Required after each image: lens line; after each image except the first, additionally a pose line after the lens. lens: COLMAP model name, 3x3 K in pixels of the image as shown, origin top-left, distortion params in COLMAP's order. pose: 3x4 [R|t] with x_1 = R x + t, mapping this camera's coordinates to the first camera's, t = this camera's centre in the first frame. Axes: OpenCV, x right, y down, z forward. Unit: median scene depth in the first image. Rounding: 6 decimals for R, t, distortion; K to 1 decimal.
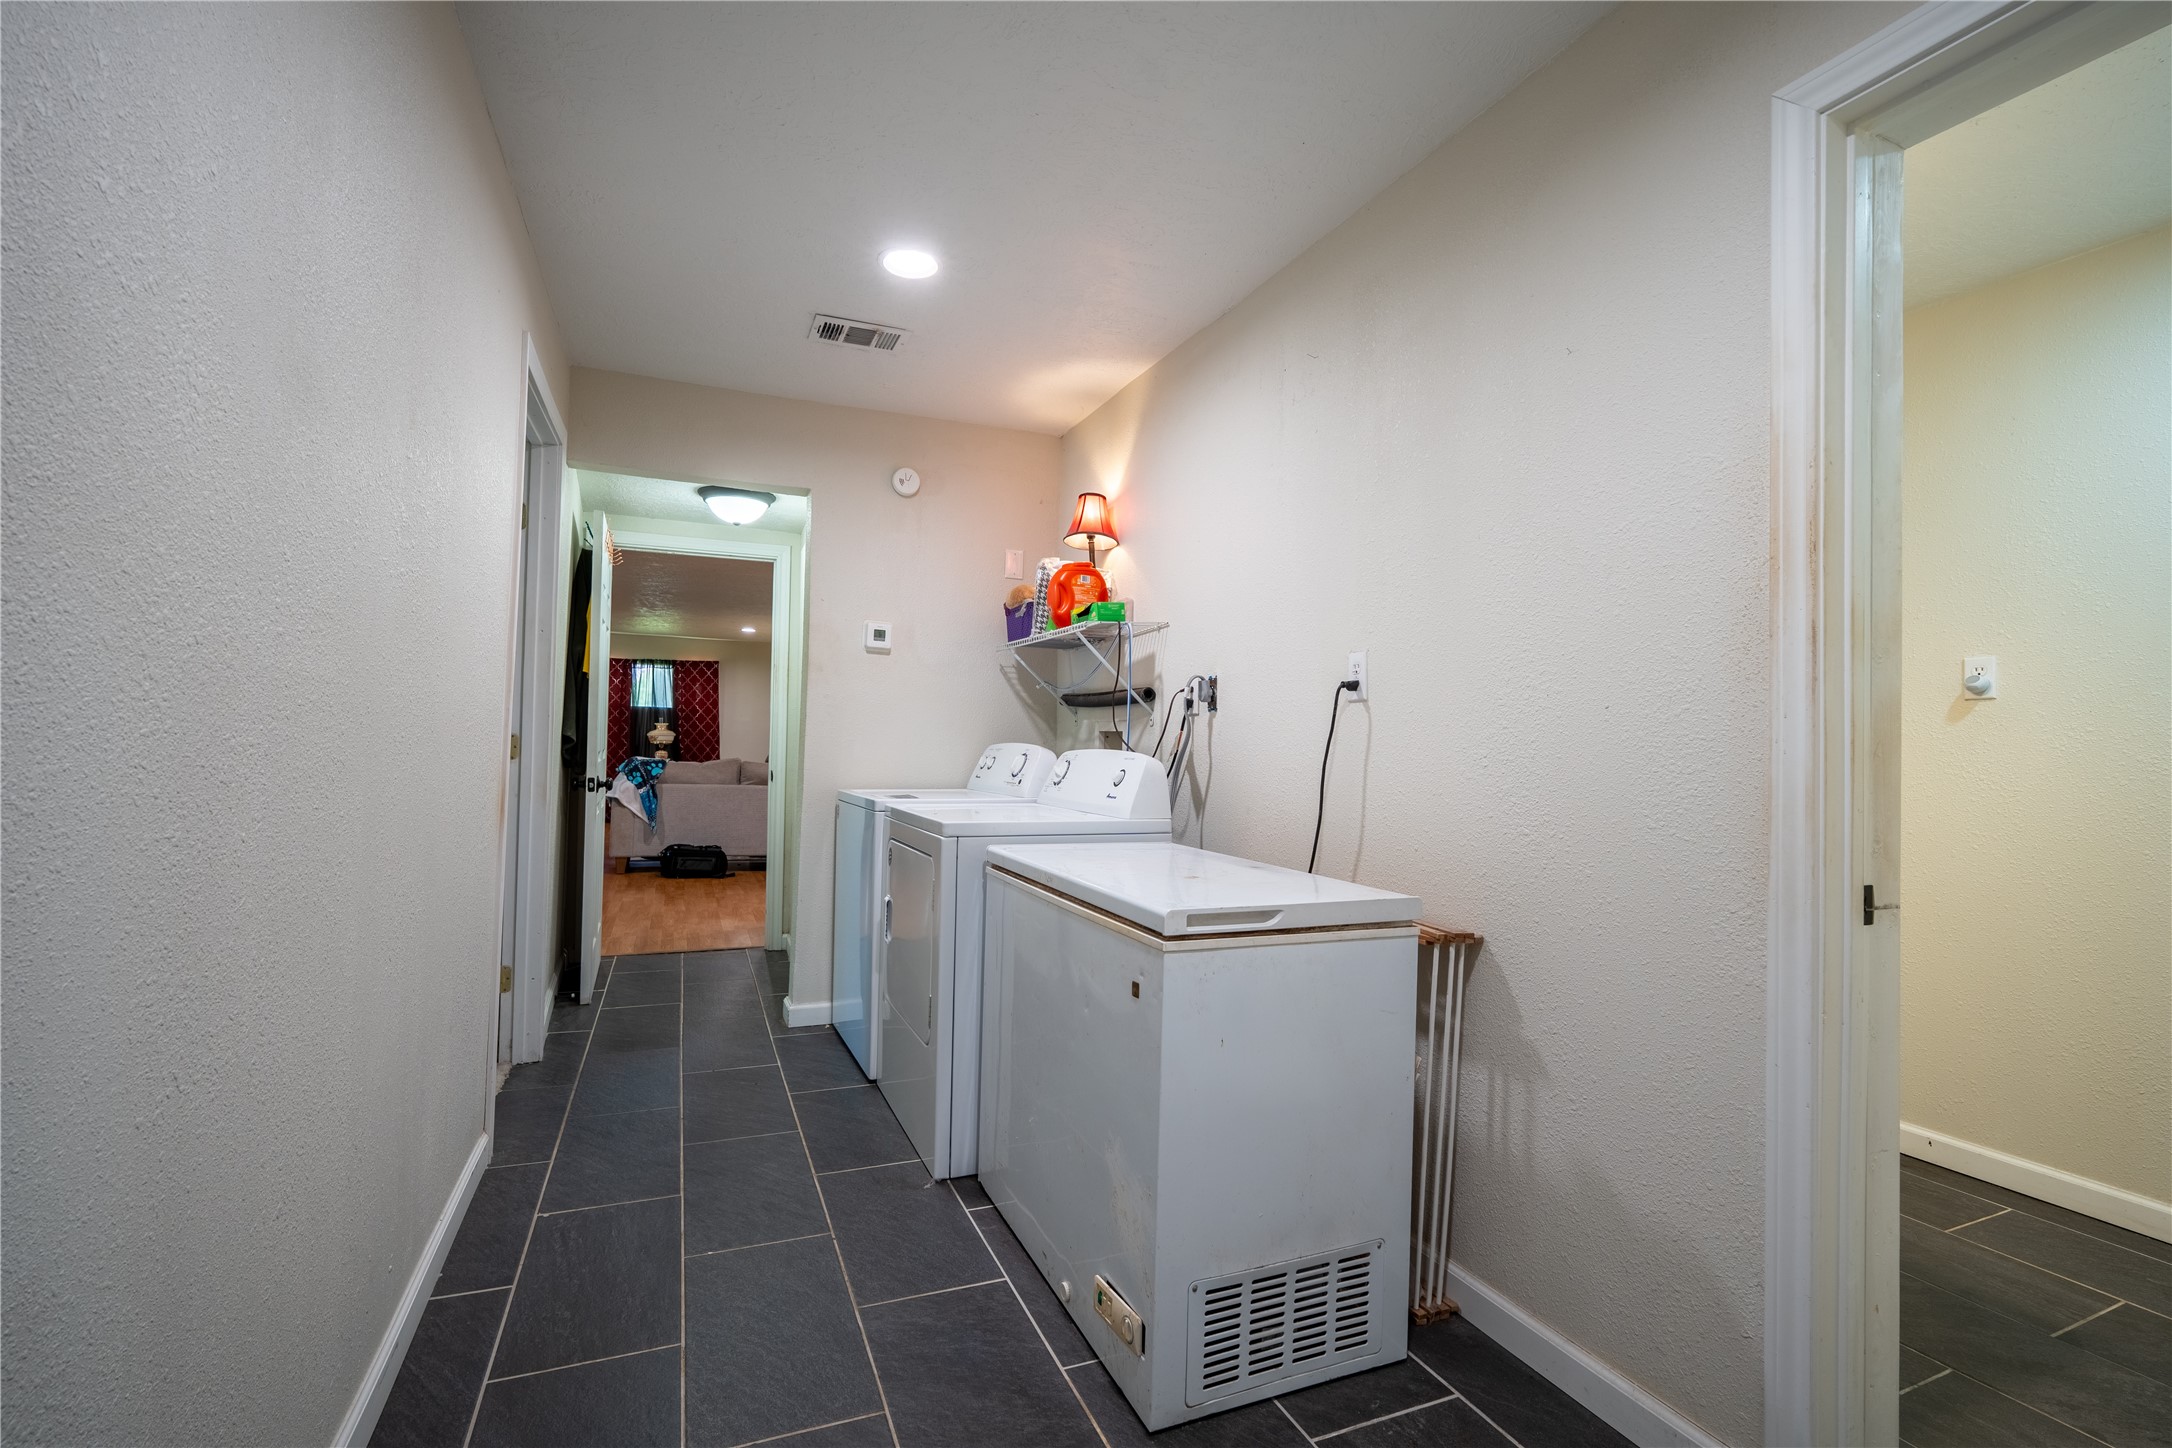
lens RADIAL K [[958.5, 0, 1088.0], [0, 958.5, 728.3], [0, 0, 1]] dist [-0.014423, 0.003108]
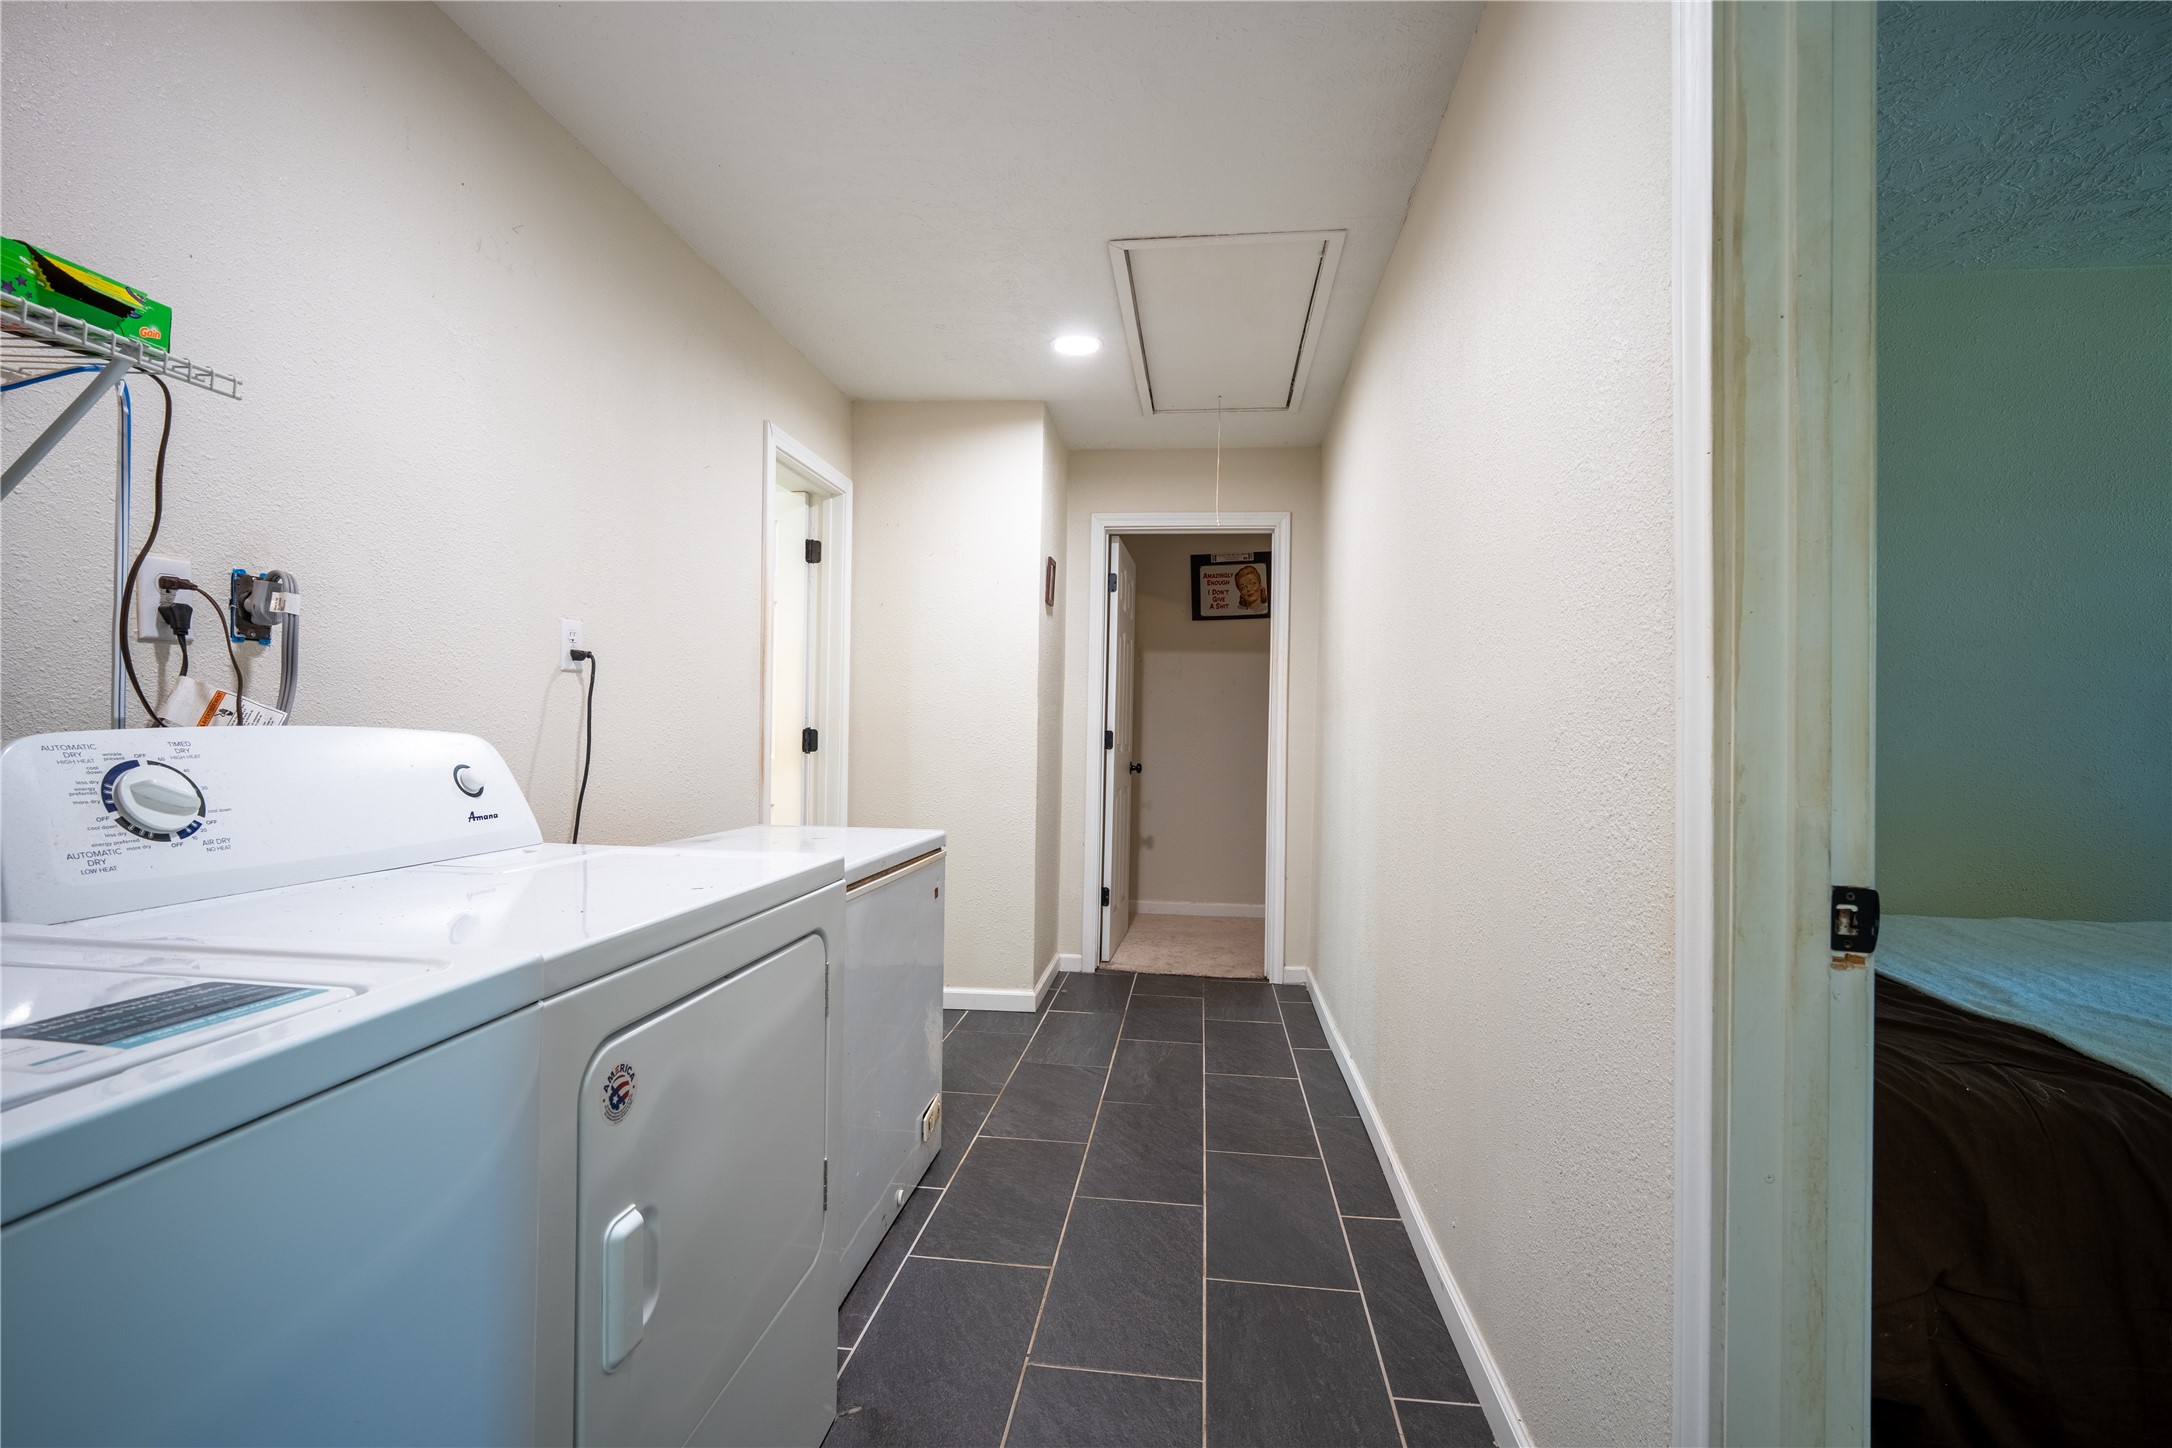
lens RADIAL K [[958.5, 0, 1086.9], [0, 958.5, 726.2], [0, 0, 1]] dist [-0.014423, 0.003108]
pose [[-0.865348, -0.040633, 0.499522, -0.758247], [-0.053985, 0.998466, -0.012302, 0.016005], [-0.498256, -0.037612, -0.866214, 1.863768]]
